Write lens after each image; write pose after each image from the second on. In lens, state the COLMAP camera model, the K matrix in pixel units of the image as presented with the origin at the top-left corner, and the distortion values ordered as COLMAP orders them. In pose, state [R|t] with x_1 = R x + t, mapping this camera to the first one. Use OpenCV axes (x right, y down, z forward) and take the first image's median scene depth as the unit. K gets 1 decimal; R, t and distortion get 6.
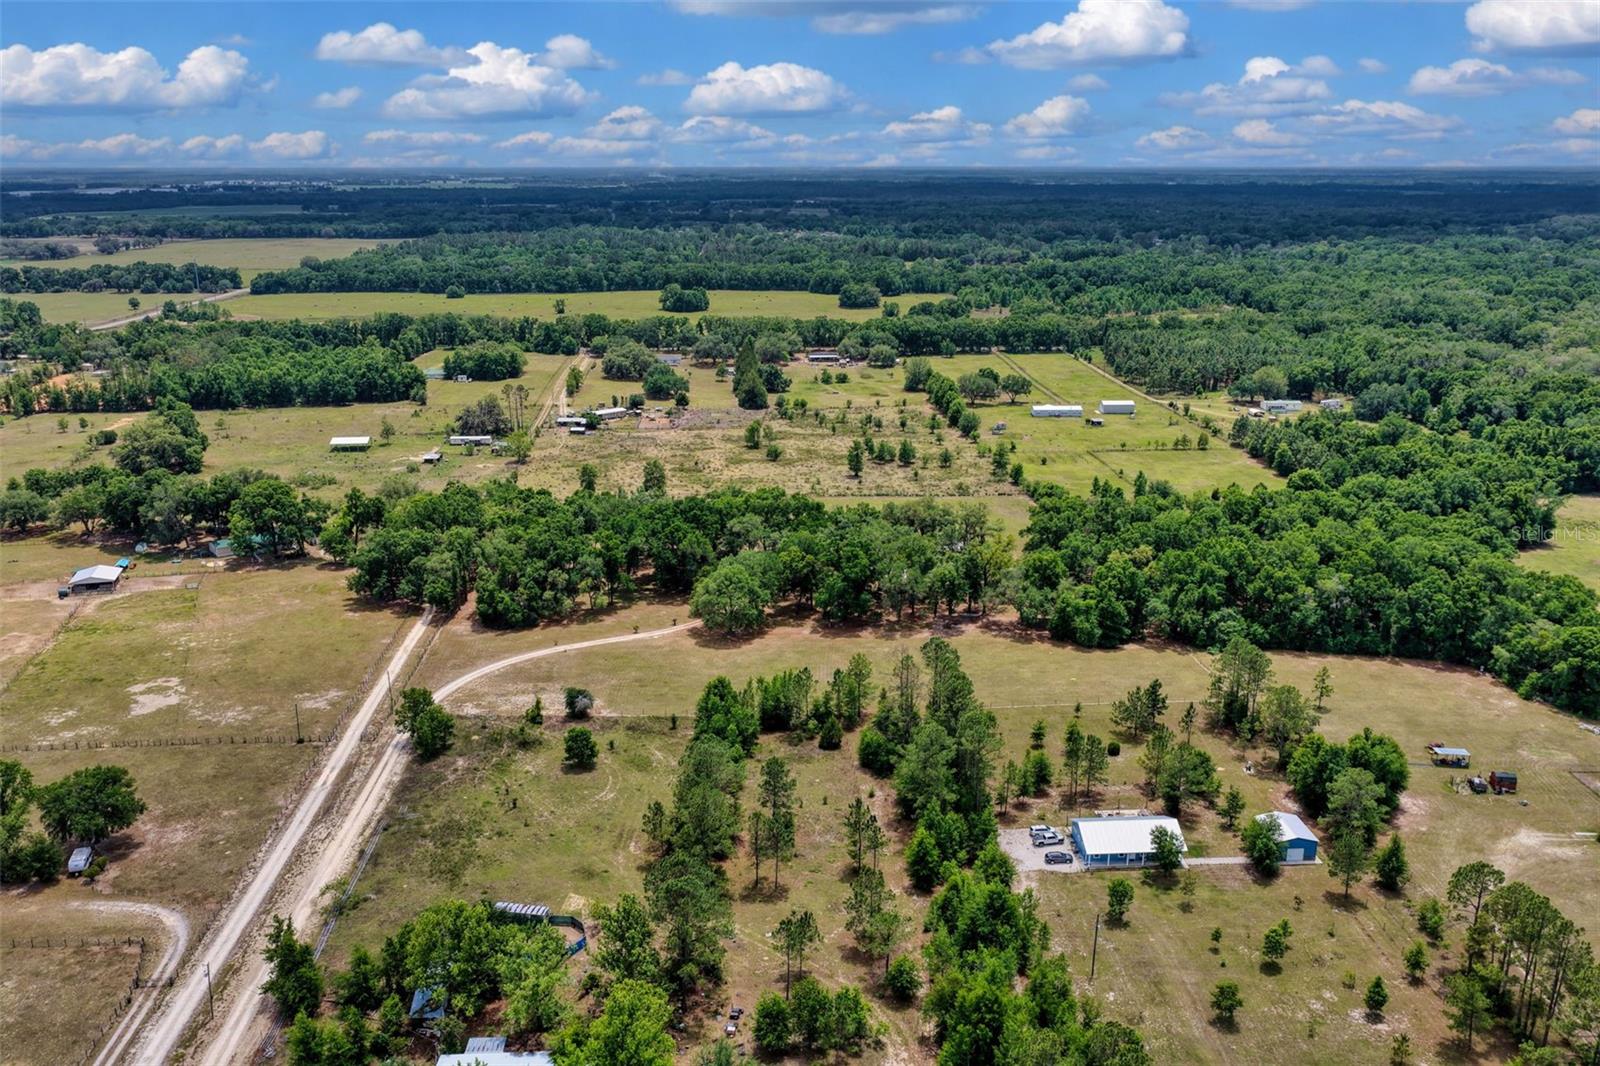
lens RADIAL K [[1314.8, 0, 800.0], [0, 1314.8, 533.0], [0, 0, 1]] dist [0.005439, 0.000436]
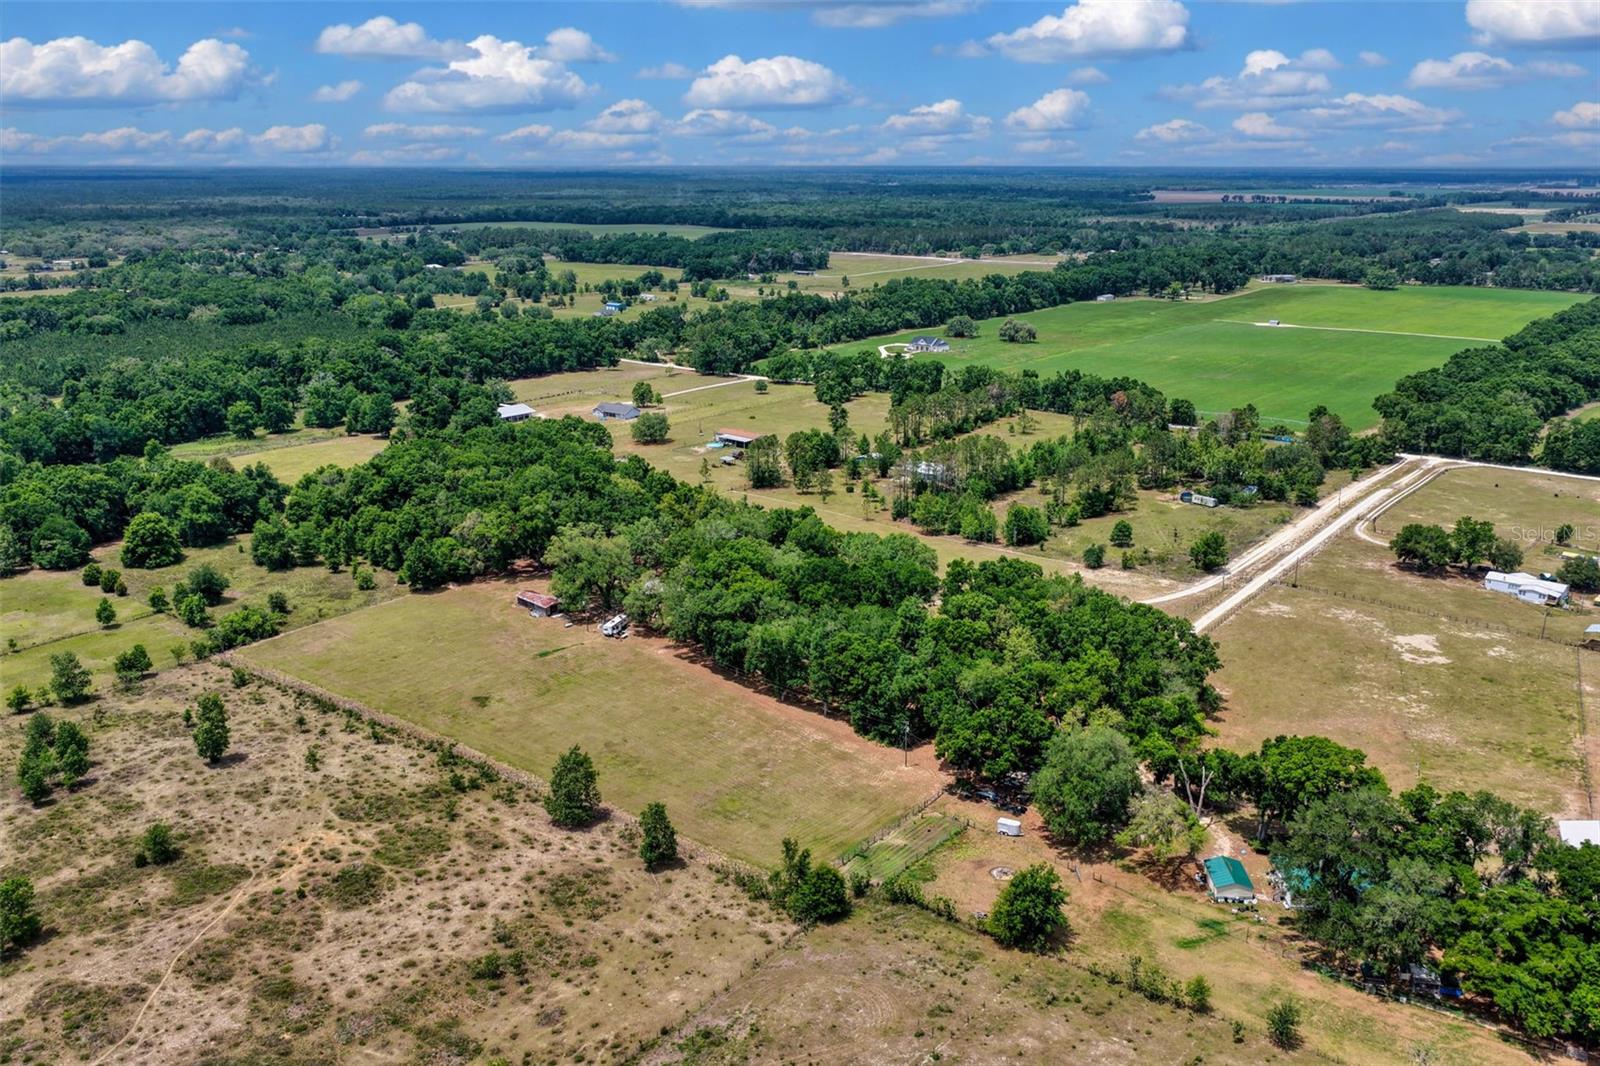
lens RADIAL K [[1352.9, 0, 791.3], [0, 1352.9, 469.5], [0, 0, 1]] dist [0.001617, 0.003737]
pose [[-0.744740, -0.148291, 0.650670, -0.423154], [0.181833, 0.893020, 0.411645, -0.299264], [-0.642105, 0.424882, -0.638104, 1.040254]]
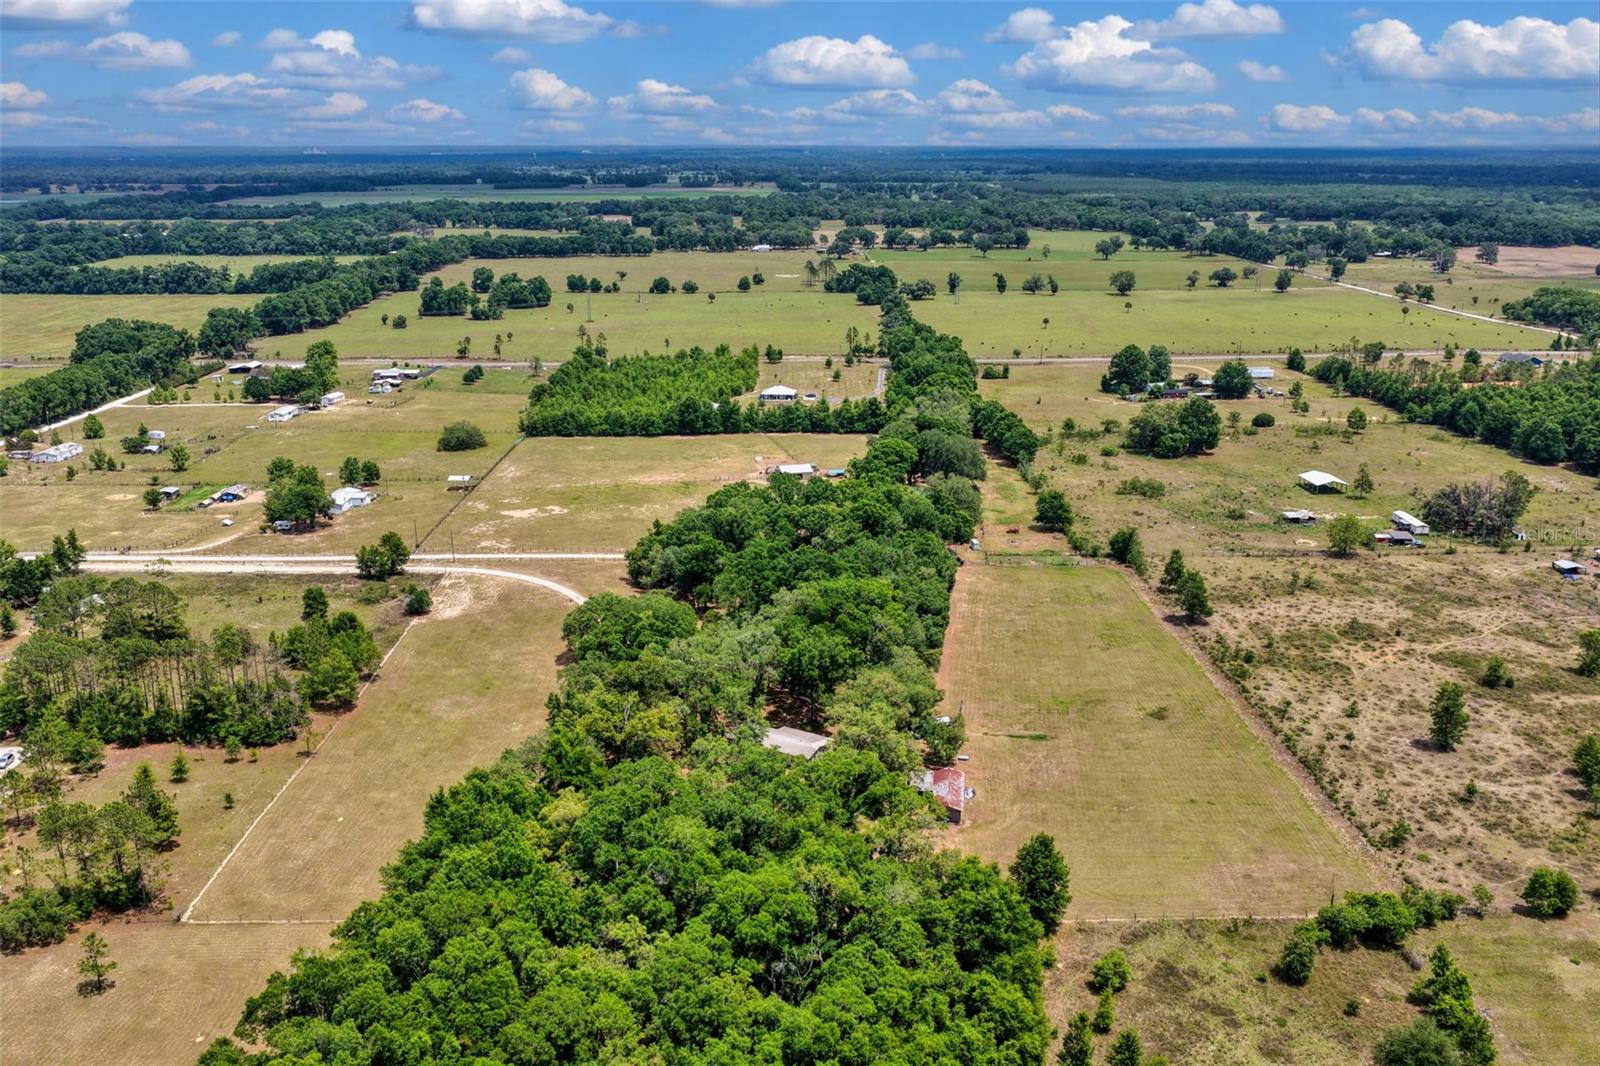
lens RADIAL K [[1336.9, 0, 800.0], [0, 1336.9, 533.0], [0, 0, 1]] dist [-0.017330, 0.042421]
pose [[-0.028725, 0.284398, -0.958276, 0.491957], [-0.270414, 0.920714, 0.281356, -0.186061], [0.962315, 0.267214, 0.050458, 0.632546]]
